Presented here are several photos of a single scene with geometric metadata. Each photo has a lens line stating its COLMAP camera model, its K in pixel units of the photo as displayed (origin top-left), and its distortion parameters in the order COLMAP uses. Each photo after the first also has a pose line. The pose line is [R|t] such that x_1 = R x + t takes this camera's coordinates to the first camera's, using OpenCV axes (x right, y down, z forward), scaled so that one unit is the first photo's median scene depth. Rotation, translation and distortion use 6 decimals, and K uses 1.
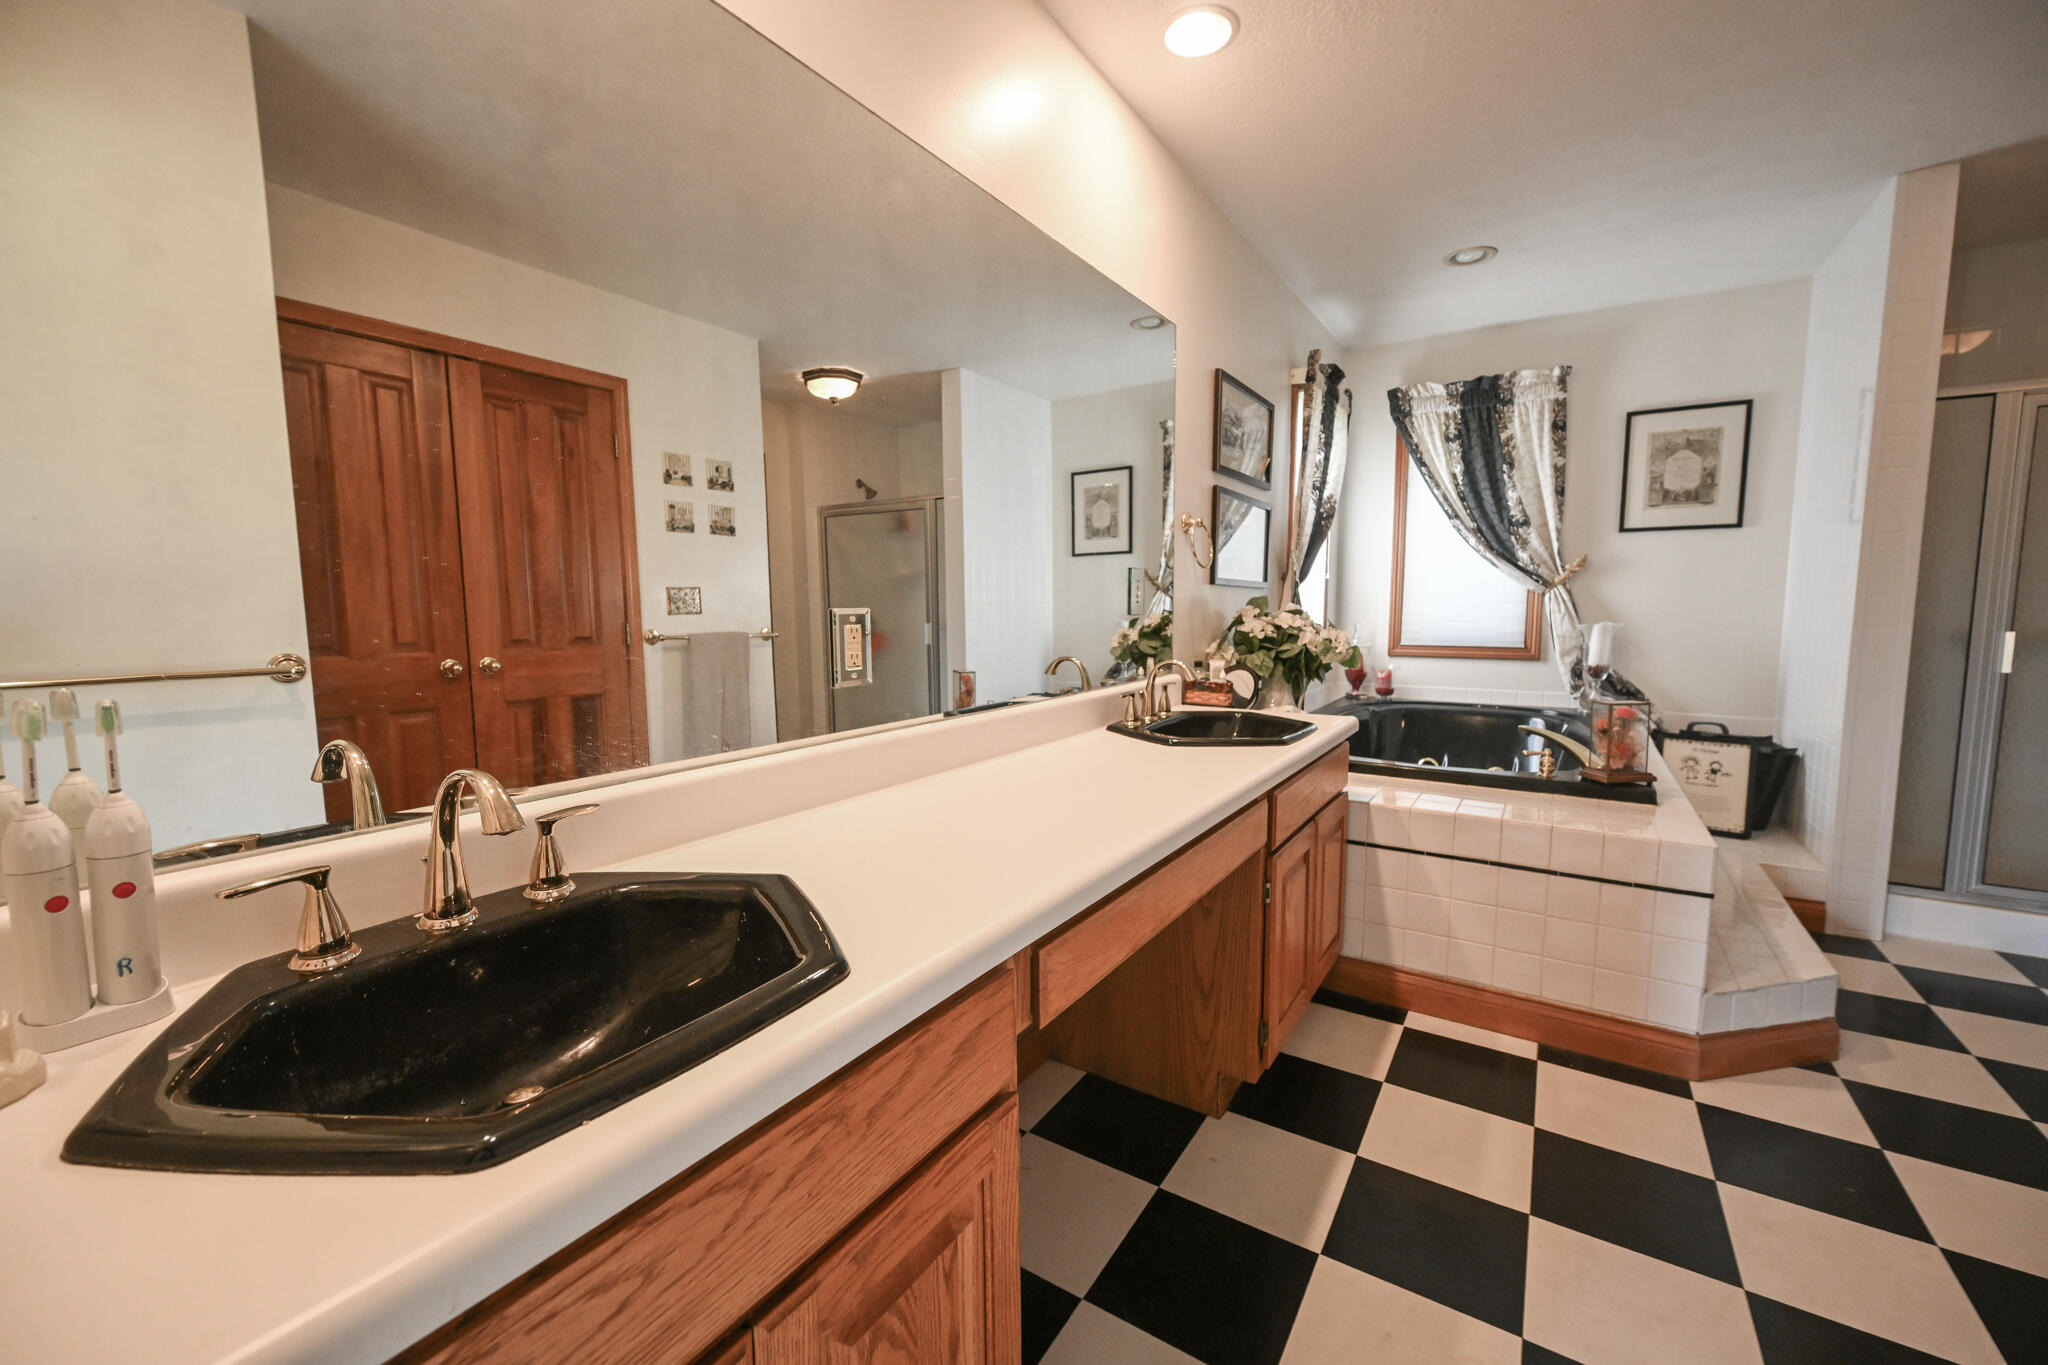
lens RADIAL K [[837.8, 0, 1022.2], [0, 837.8, 683.6], [0, 0, 1]] dist [-0.001468, 0.000779]
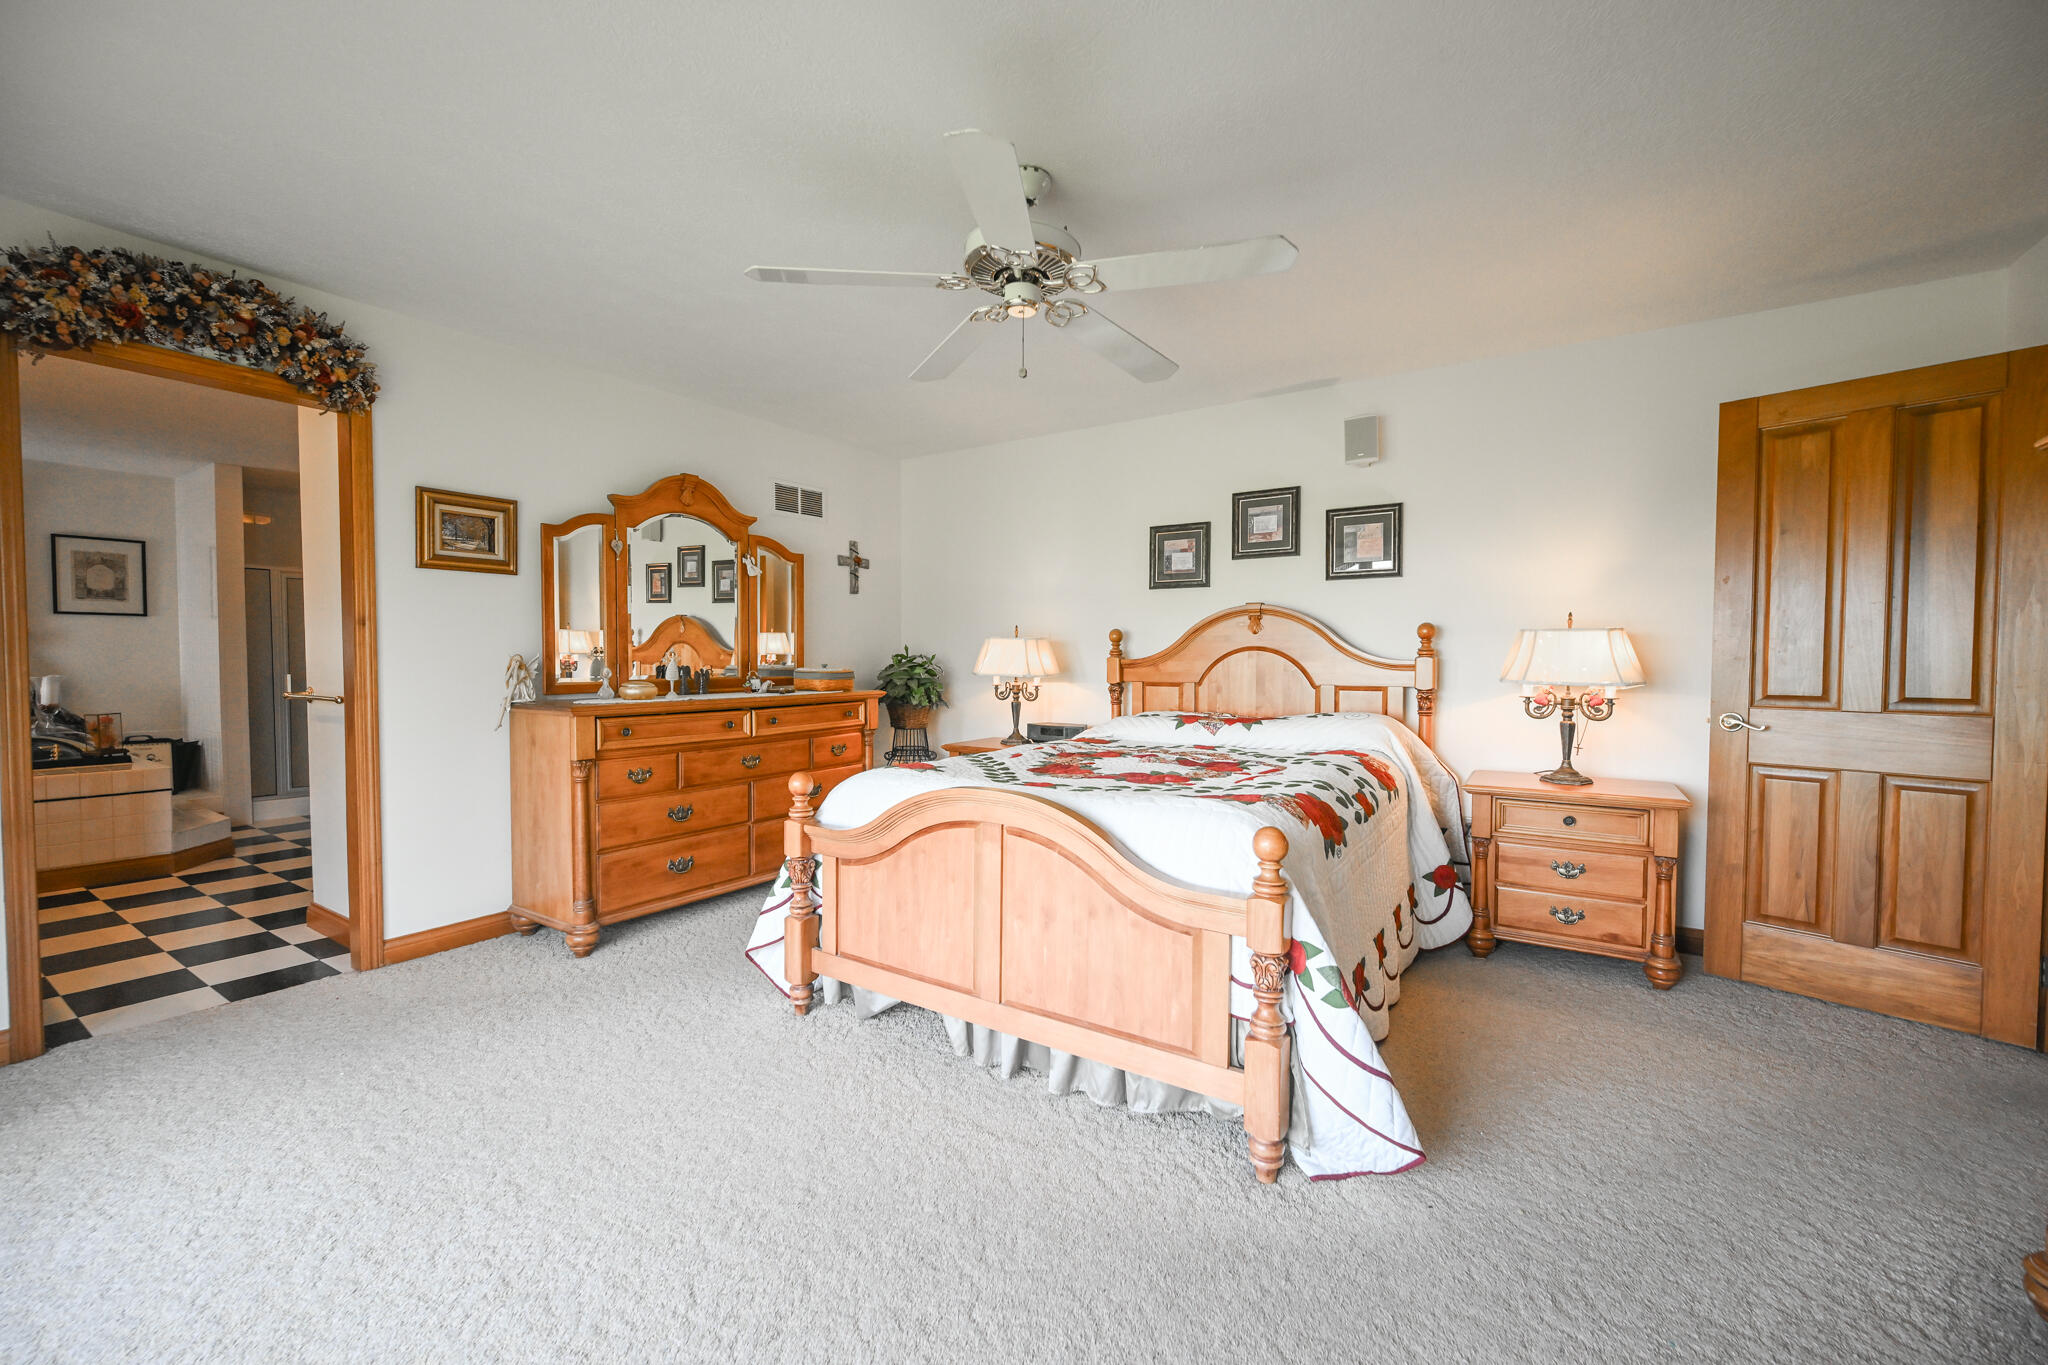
lens RADIAL K [[837.8, 0, 1025.8], [0, 837.8, 683.1], [0, 0, 1]] dist [-0.001468, 0.000779]
pose [[0.023578, -0.027145, 0.999353, -0.740678], [0.104370, 0.994236, 0.024544, 0.084411], [-0.994259, 0.103723, 0.026275, -0.742127]]
